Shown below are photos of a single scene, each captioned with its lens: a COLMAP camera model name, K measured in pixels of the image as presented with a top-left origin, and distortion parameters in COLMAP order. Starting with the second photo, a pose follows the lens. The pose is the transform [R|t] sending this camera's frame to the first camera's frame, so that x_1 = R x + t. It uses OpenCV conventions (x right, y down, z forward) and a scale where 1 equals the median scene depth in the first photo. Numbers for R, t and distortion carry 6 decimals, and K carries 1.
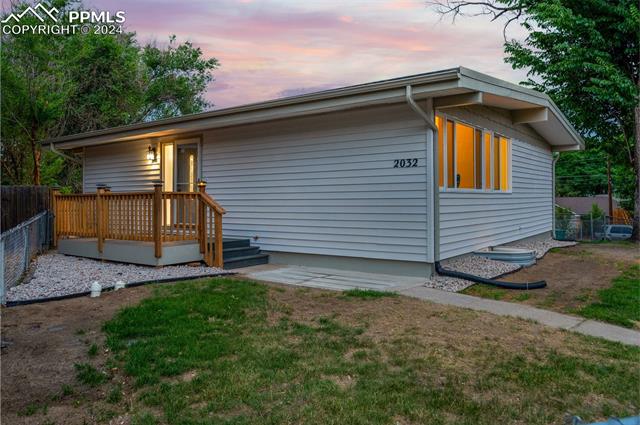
lens RADIAL K [[477.8, 0, 316.0], [0, 477.8, 195.7], [0, 0, 1]] dist [0.002780, -0.000208]
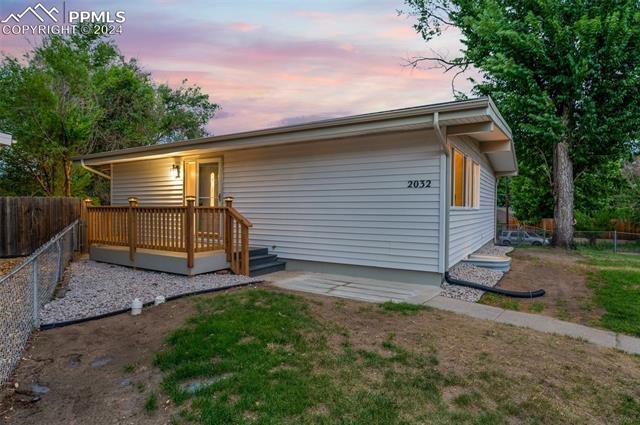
lens RADIAL K [[354.7, 0, 319.3], [0, 354.7, 214.1], [0, 0, 1]] dist [0.001998, 0.000841]
pose [[0.995628, 0.010972, 0.092757, -0.104955], [-0.013140, 0.999654, 0.022797, -0.011424], [-0.092475, -0.023916, 0.995428, 0.162103]]
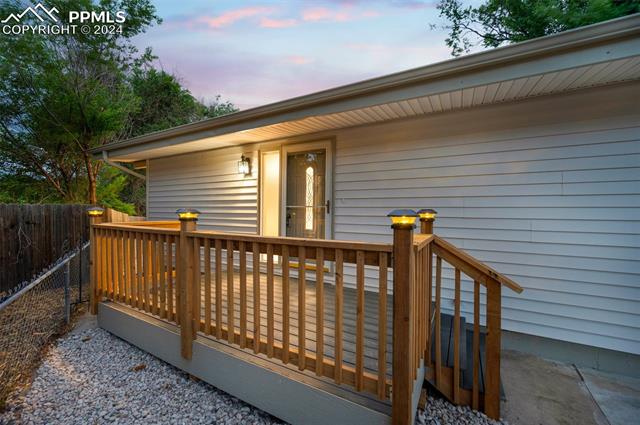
lens RADIAL K [[258.4, 0, 320.3], [0, 258.4, 213.1], [0, 0, 1]] dist [0.000059, -0.000060]
pose [[0.990303, 0.011795, 0.138423, -0.373191], [-0.014931, 0.999654, 0.021638, -0.030660], [-0.138120, -0.023495, 0.990137, 0.766917]]
